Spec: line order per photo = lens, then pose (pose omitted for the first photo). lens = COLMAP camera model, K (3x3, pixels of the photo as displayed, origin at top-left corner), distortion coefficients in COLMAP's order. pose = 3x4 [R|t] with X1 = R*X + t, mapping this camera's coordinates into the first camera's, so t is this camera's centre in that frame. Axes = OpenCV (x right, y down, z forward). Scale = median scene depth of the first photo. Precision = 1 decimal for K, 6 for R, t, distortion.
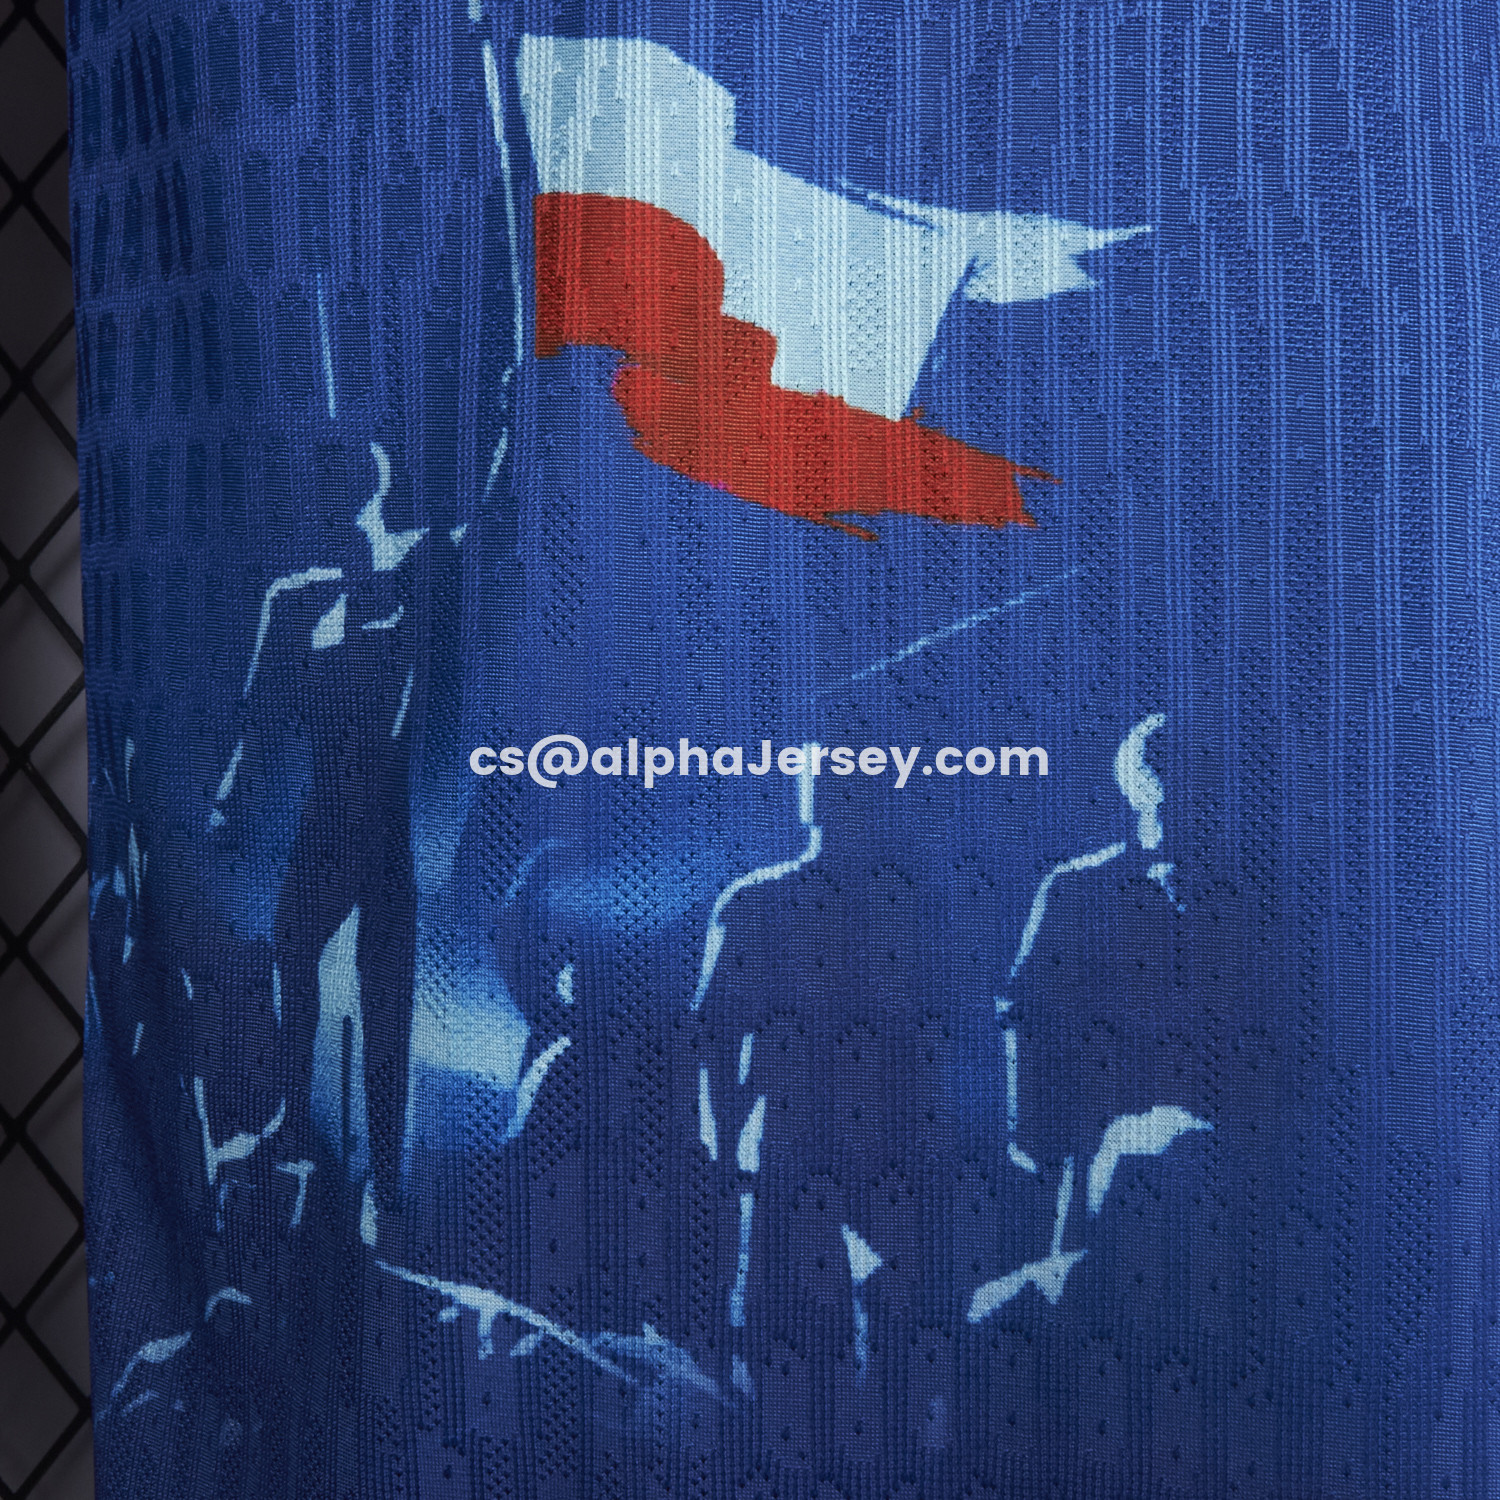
lens RADIAL K [[2888.1, 0, 753.0], [0, 2888.1, 740.3], [0, 0, 1]] dist [-0.113717, 0.000000]
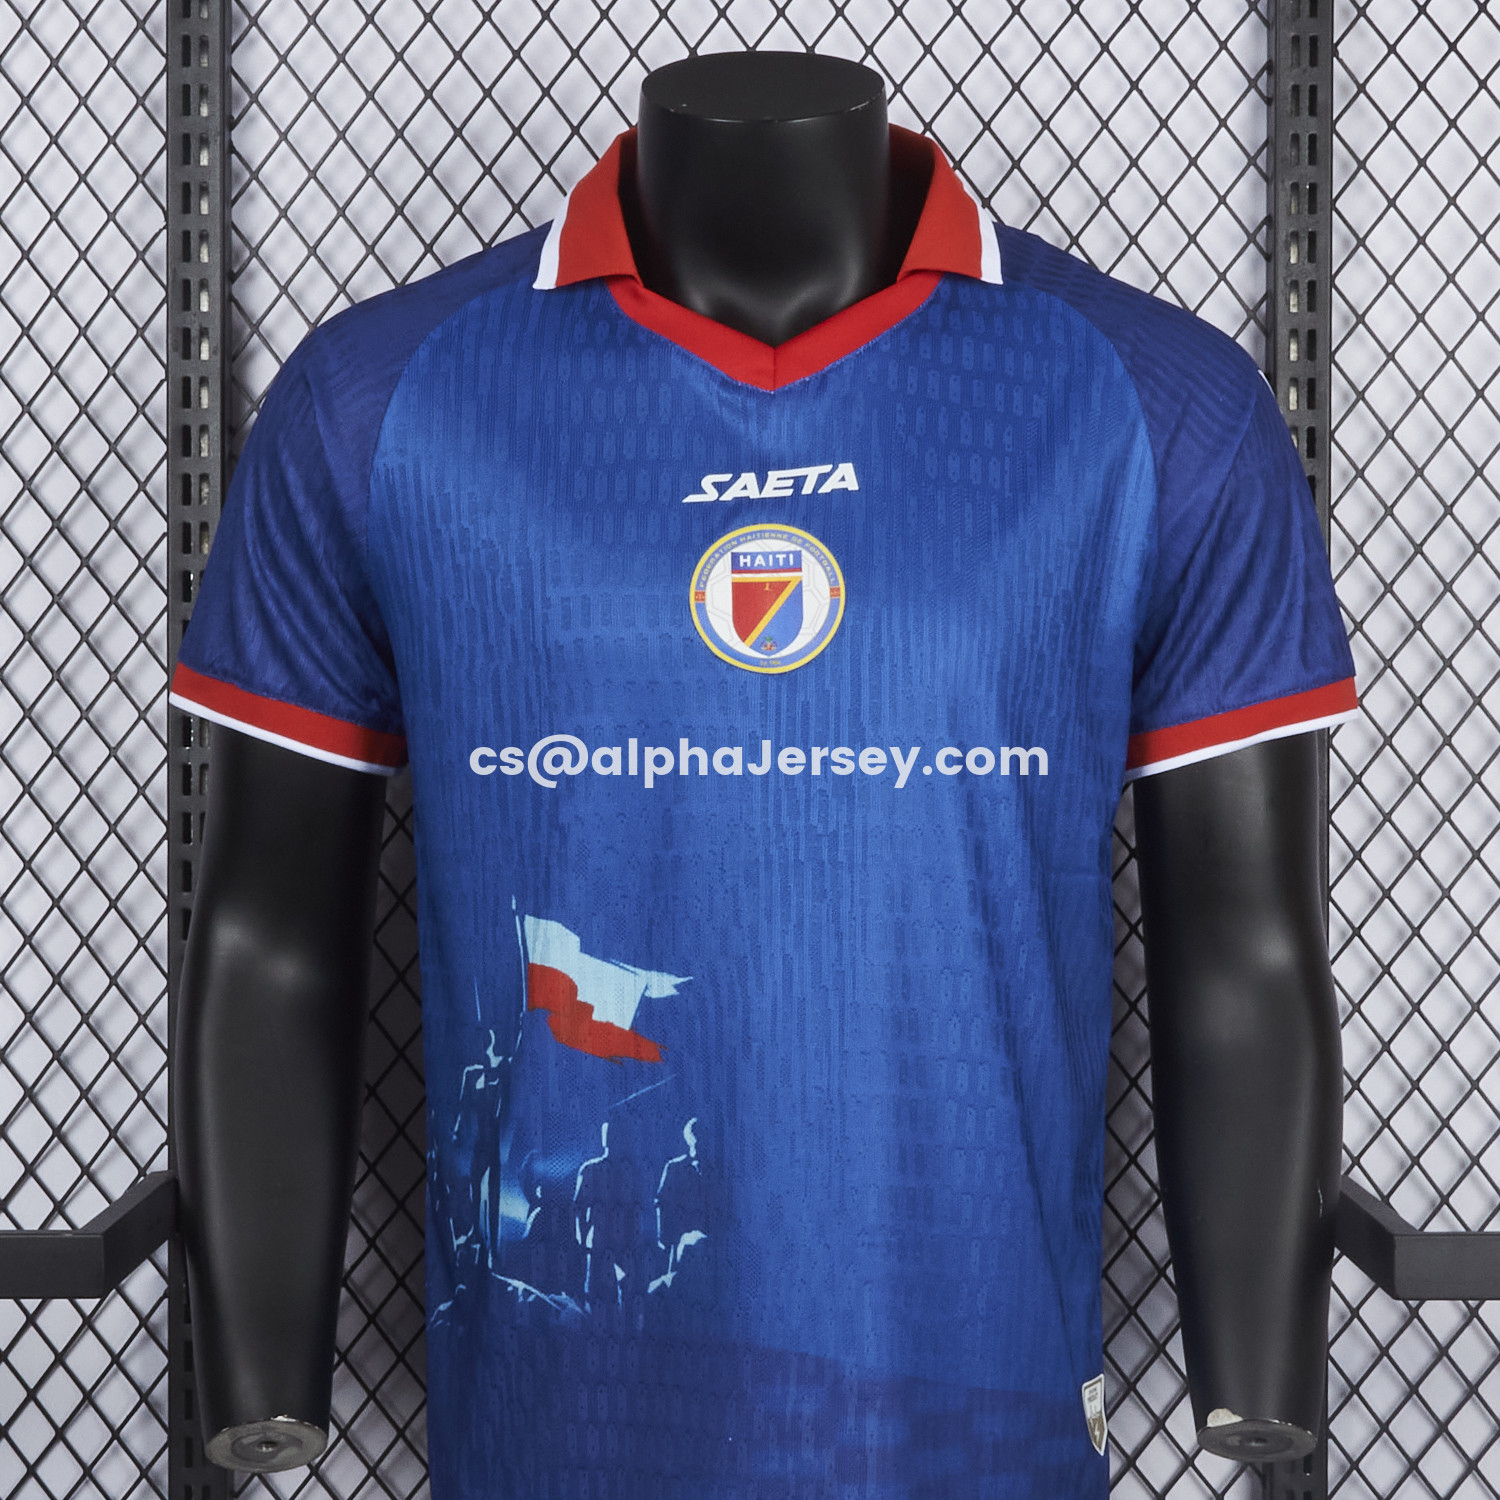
lens RADIAL K [[2888.1, 0, 755.5], [0, 2888.1, 752.8], [0, 0, 1]] dist [-0.113717, 0.000000]
pose [[0.976292, -0.017118, -0.215782, 0.942811], [0.006512, 0.998740, -0.049765, -0.267719], [0.216362, 0.047180, 0.975173, -2.332537]]
